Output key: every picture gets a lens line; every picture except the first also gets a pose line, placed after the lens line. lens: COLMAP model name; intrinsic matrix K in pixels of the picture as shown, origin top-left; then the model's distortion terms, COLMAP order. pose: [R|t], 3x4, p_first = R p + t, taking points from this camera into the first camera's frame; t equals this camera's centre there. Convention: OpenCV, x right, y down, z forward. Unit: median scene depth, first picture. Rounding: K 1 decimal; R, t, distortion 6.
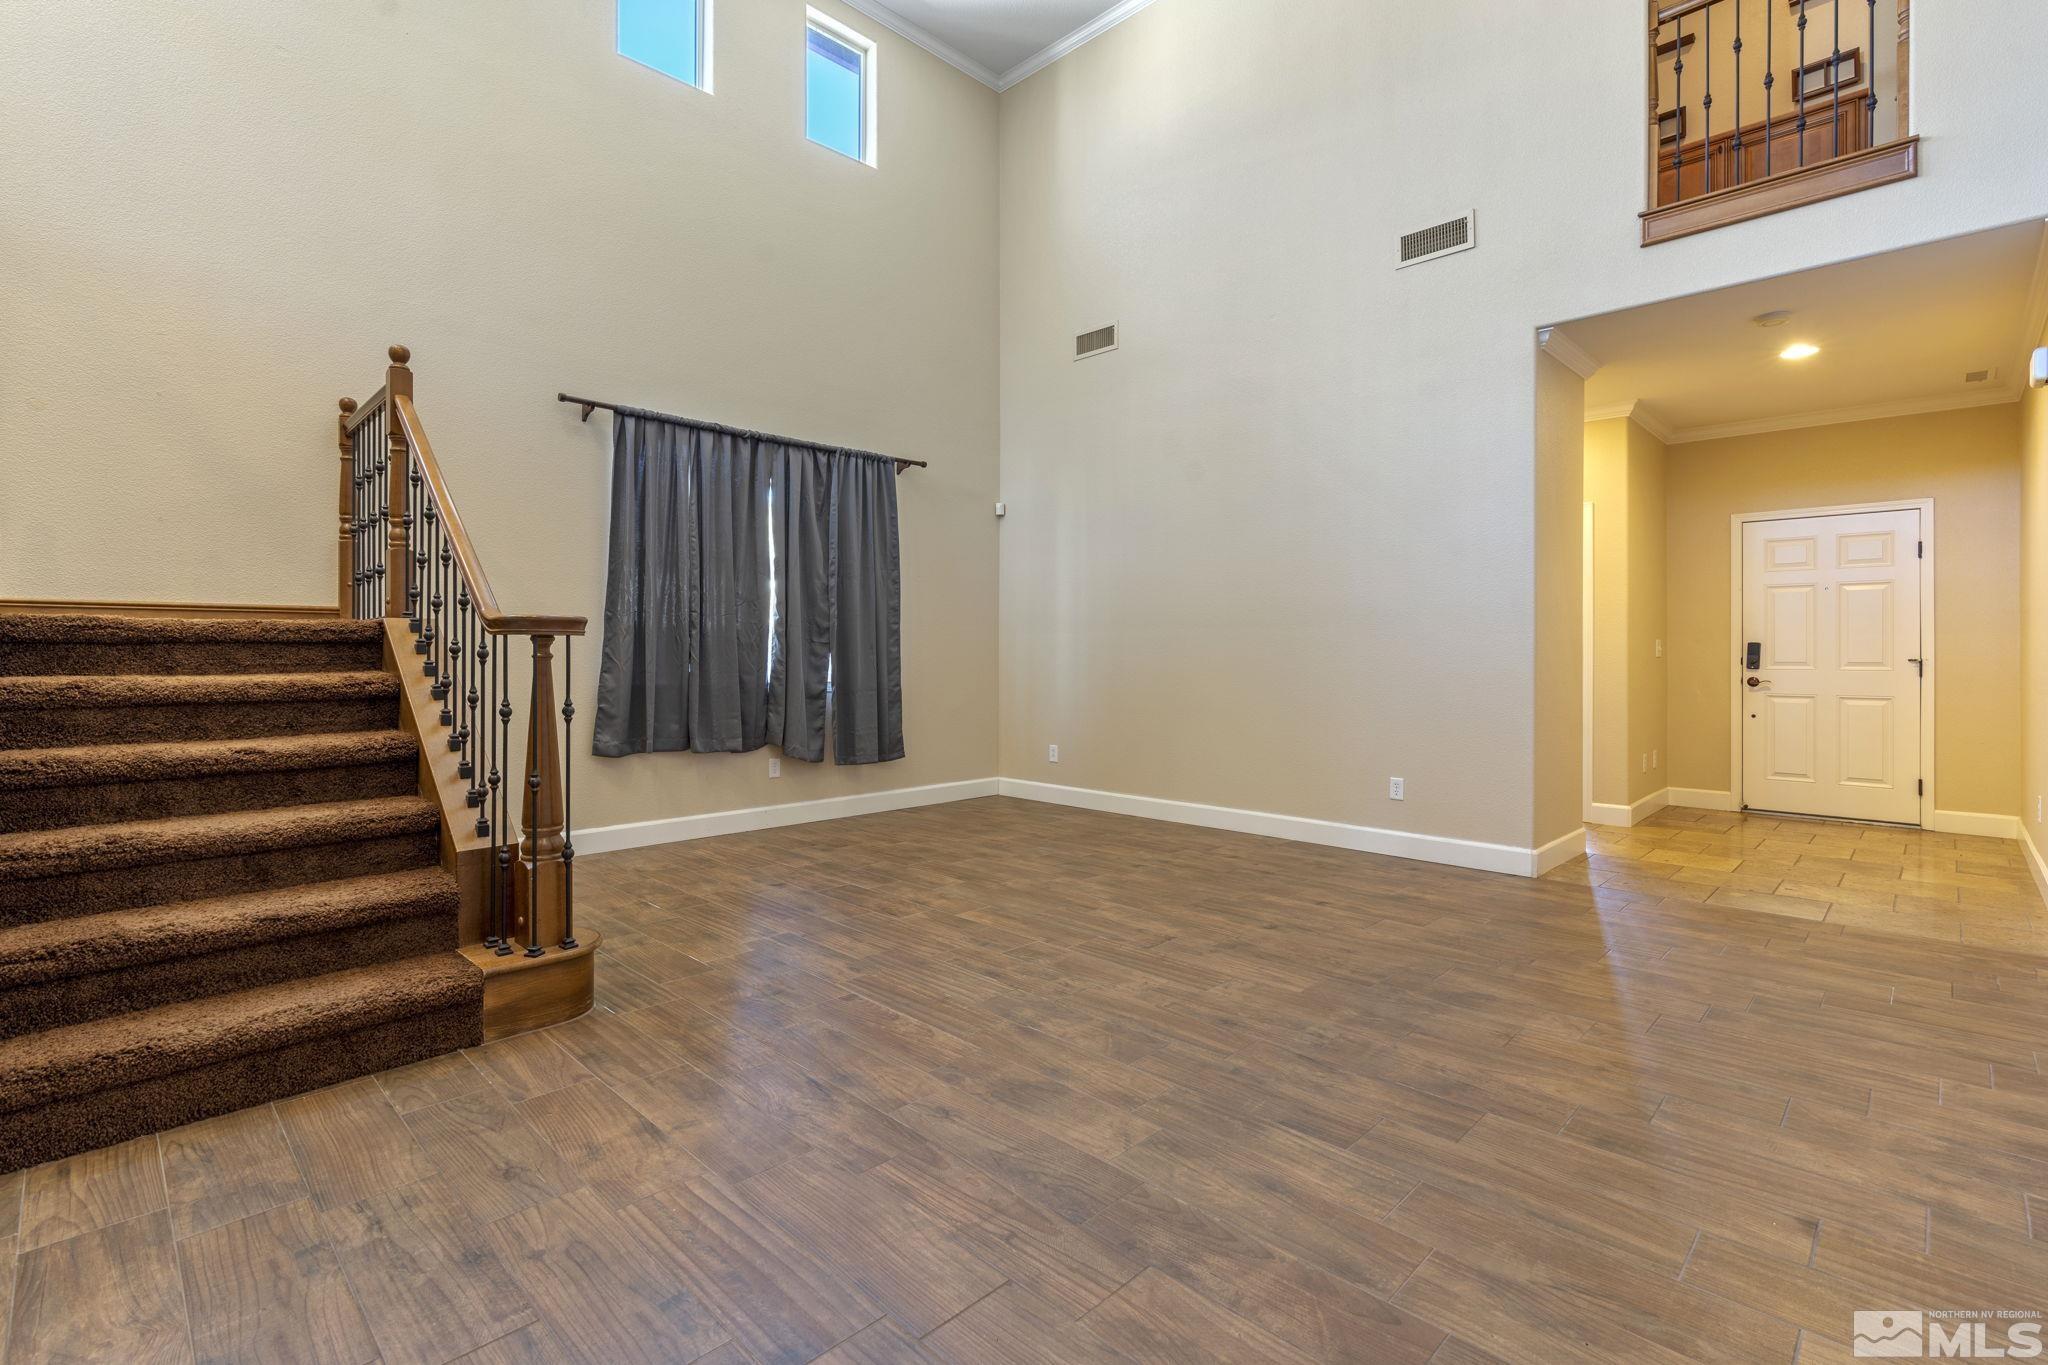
lens RADIAL K [[931.2, 0, 1021.9], [0, 931.2, 661.3], [0, 0, 1]] dist [-0.023212, 0.003448]
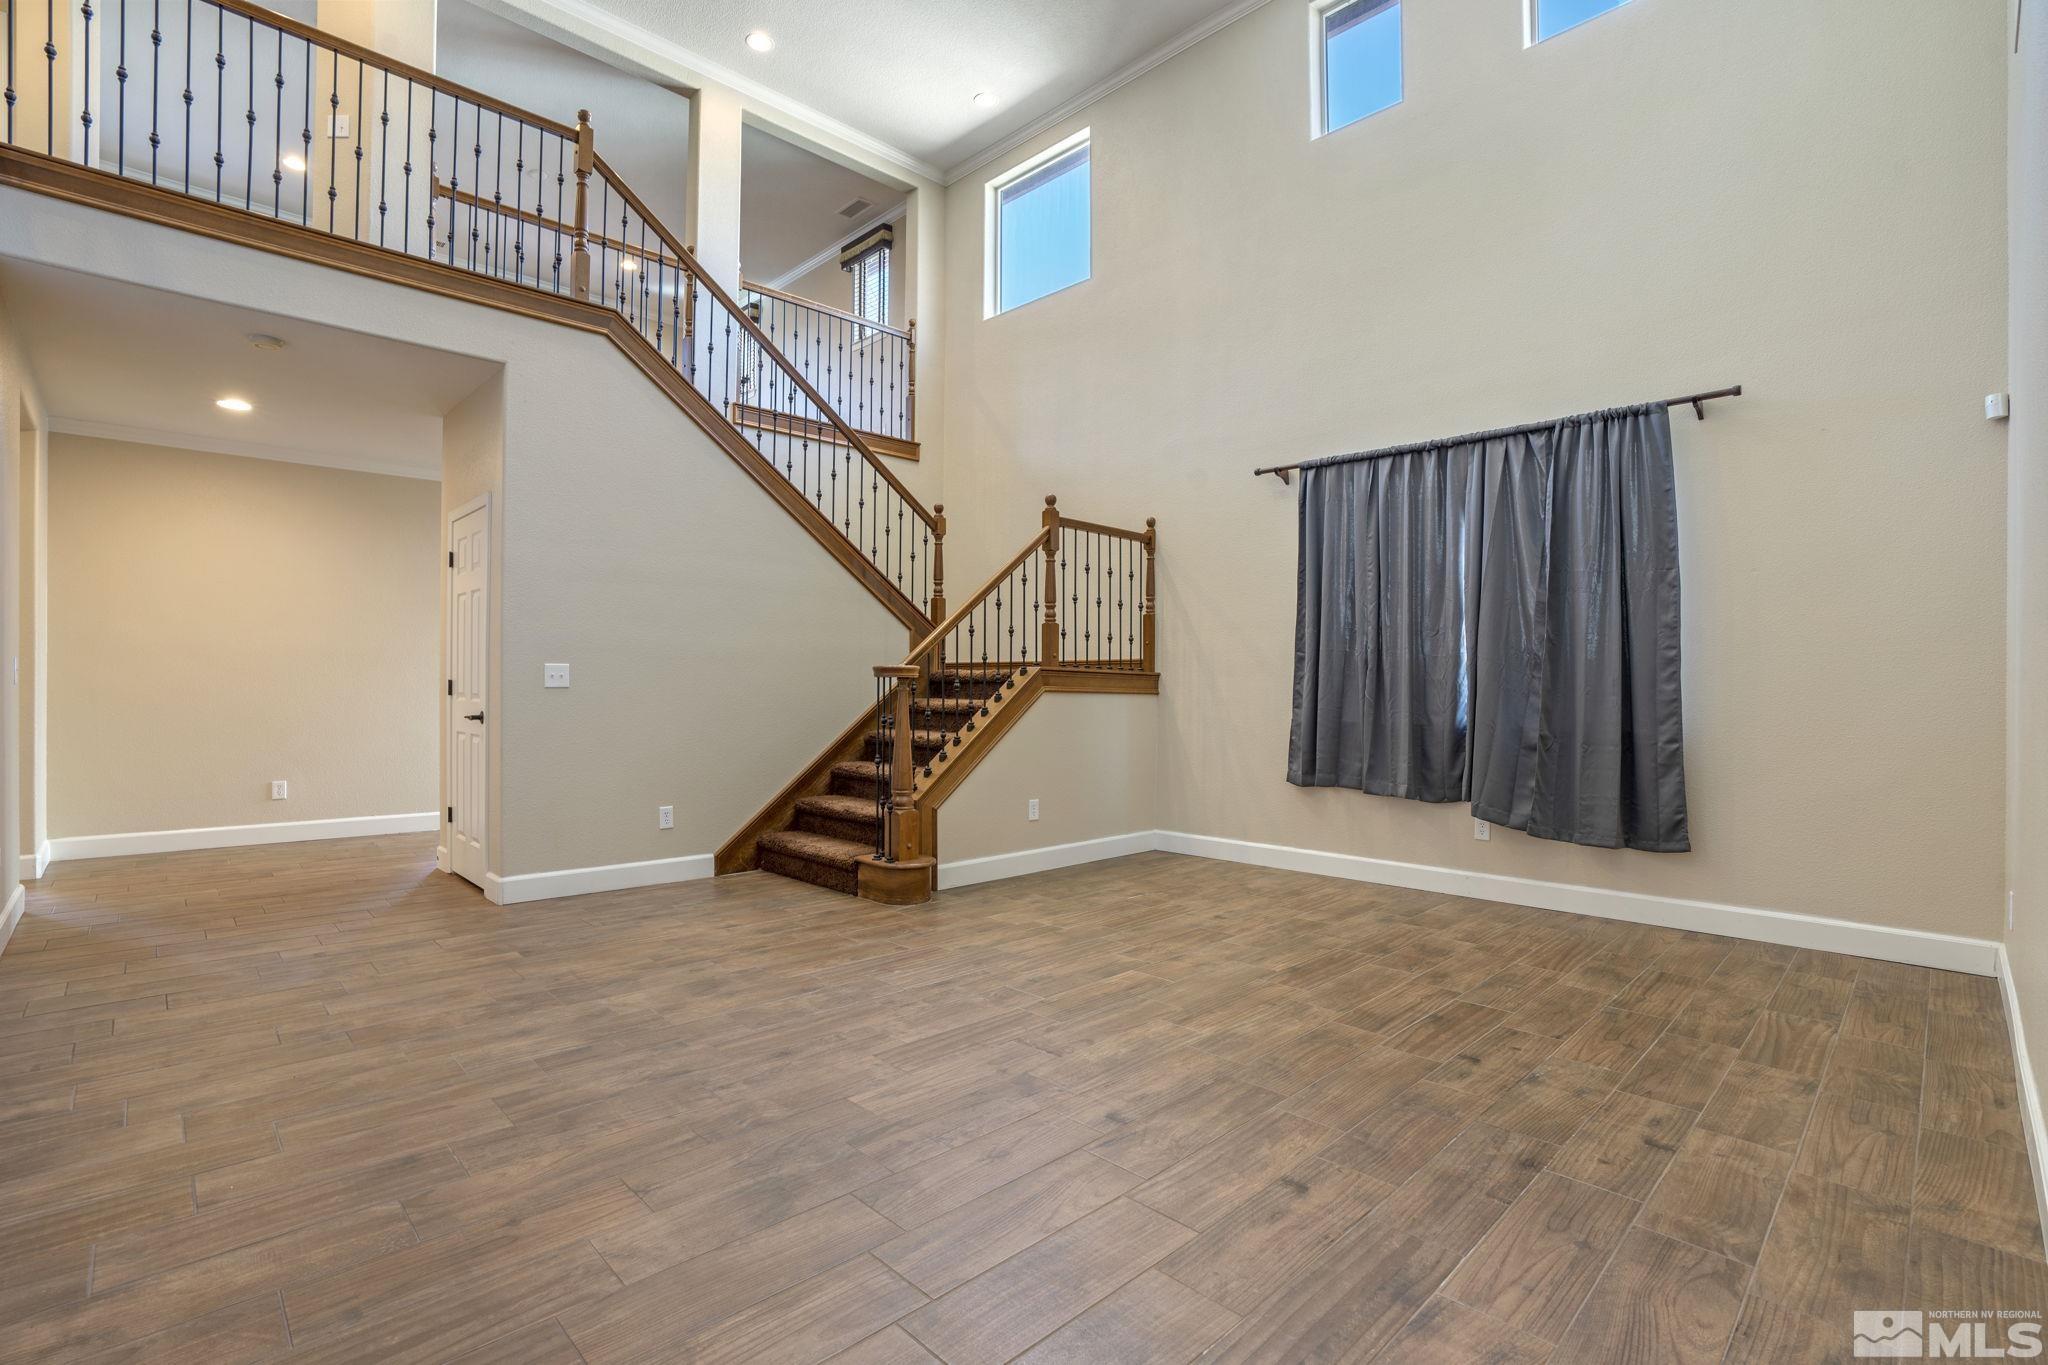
lens RADIAL K [[931.2, 0, 1000.4], [0, 931.2, 668.8], [0, 0, 1]] dist [-0.023212, 0.003448]
pose [[-0.031071, -0.018903, -0.999338, 1.263738], [-0.010716, 0.999770, -0.018578, -0.019188], [0.999460, 0.010132, -0.031266, 1.287428]]
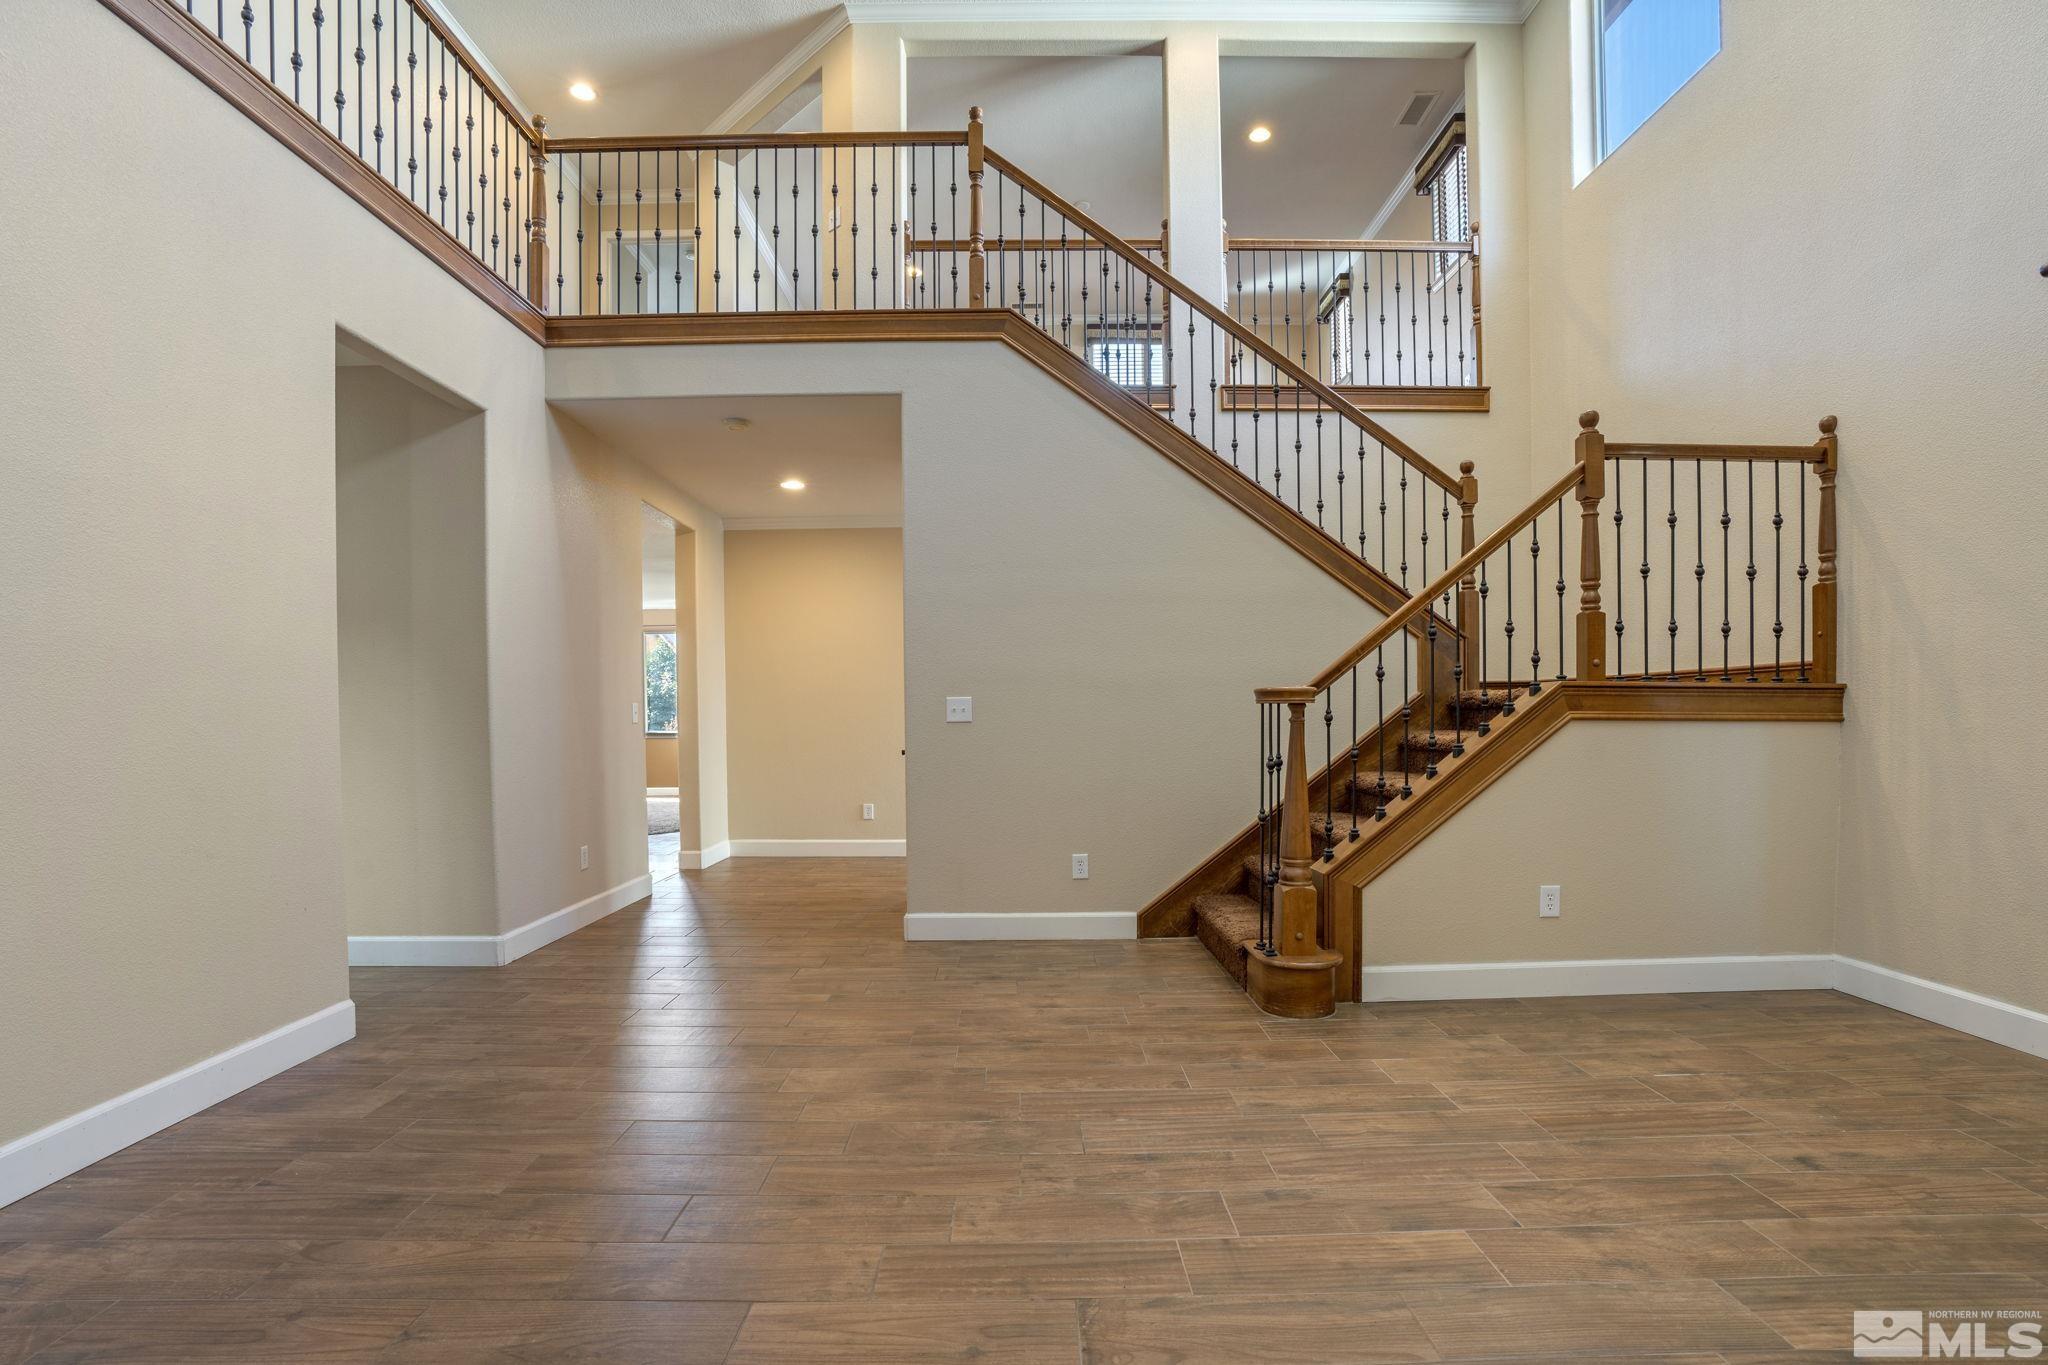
lens RADIAL K [[952.5, 0, 1049.0], [0, 952.5, 727.9], [0, 0, 1]] dist [-0.033514, 0.003142]
pose [[-0.689817, 0.012863, -0.723869, 0.662026], [0.004236, 0.999897, 0.013730, -0.018999], [0.723971, 0.006405, -0.689800, 1.714776]]
